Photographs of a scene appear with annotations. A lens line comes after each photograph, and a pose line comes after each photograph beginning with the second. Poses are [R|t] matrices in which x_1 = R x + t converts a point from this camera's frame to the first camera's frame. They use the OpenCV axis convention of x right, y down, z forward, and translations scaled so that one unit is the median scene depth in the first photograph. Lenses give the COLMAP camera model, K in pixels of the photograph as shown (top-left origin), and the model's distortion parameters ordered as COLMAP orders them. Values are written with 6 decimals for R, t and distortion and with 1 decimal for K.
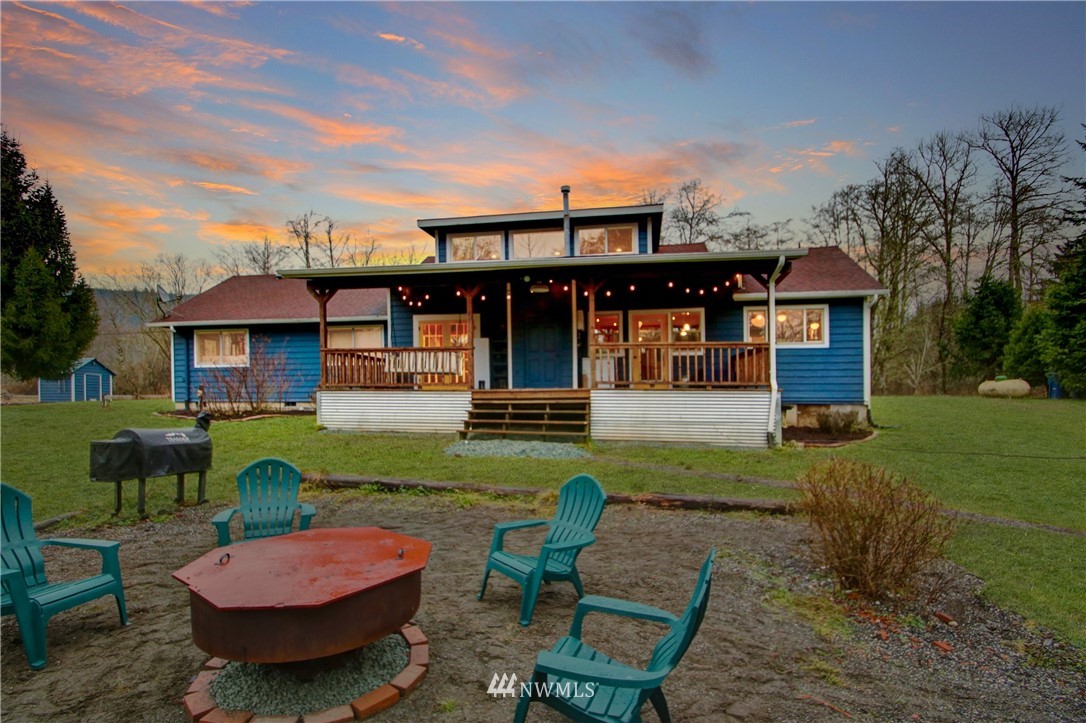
lens RADIAL K [[513.5, 0, 545.6], [0, 513.5, 392.4], [0, 0, 1]] dist [0.002234, -0.010320]
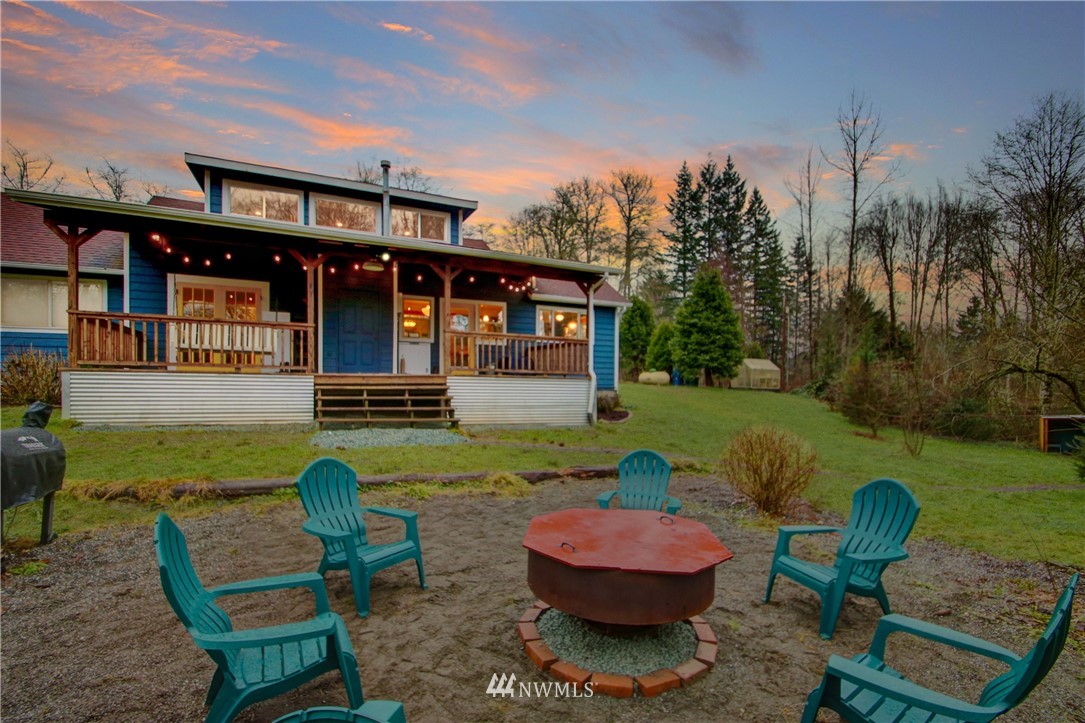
lens RADIAL K [[516.2, 0, 542.9], [0, 516.2, 379.8], [0, 0, 1]] dist [0.000375, -0.011725]
pose [[0.810045, 0.011287, 0.586259, -0.283902], [-0.015076, 0.999885, 0.001580, -0.001306], [-0.586174, -0.010118, 0.810122, 0.050115]]
